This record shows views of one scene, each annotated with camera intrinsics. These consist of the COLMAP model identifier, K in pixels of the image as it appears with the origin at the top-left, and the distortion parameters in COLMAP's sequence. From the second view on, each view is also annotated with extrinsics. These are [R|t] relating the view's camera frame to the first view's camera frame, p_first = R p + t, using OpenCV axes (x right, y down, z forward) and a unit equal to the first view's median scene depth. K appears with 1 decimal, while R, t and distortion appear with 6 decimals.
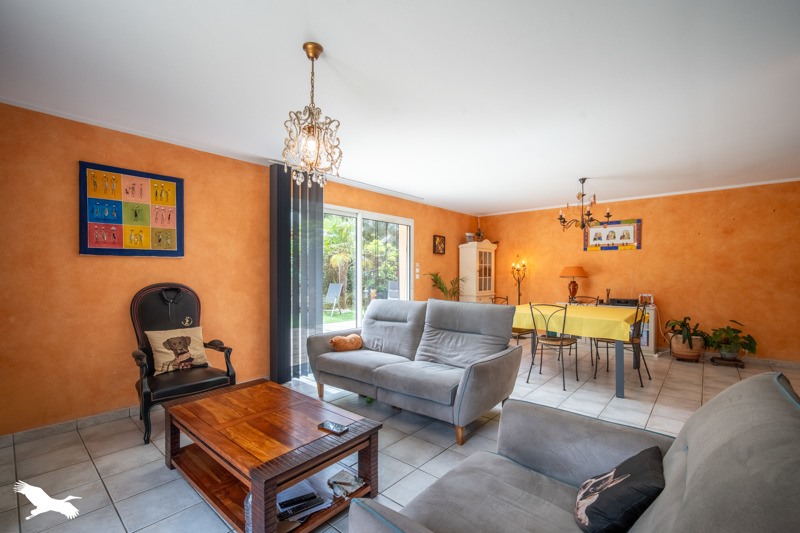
lens RADIAL K [[354.3, 0, 400.2], [0, 354.3, 271.8], [0, 0, 1]] dist [-0.001893, 0.000296]
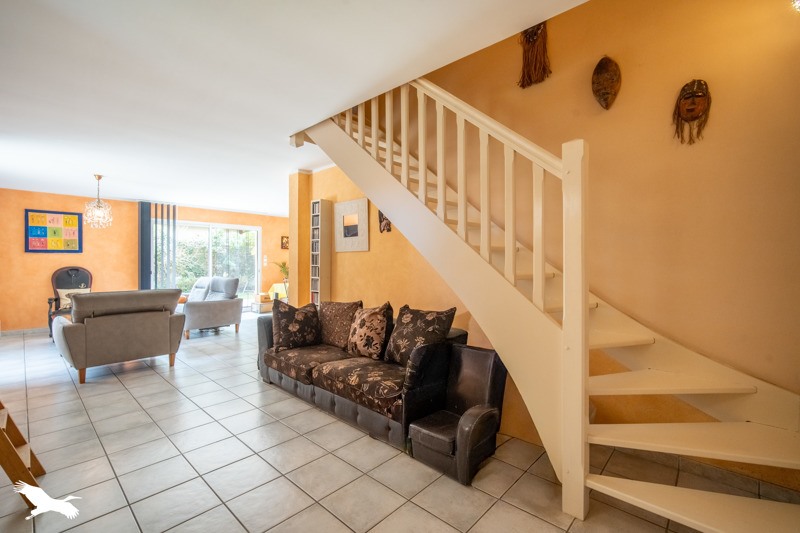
lens RADIAL K [[354.3, 0, 399.9], [0, 354.3, 262.5], [0, 0, 1]] dist [-0.001893, 0.000296]
pose [[0.999214, -0.007085, -0.039006, 1.318280], [0.006917, 0.999966, -0.004432, 0.032605], [0.039036, 0.004159, 0.999229, -0.957170]]
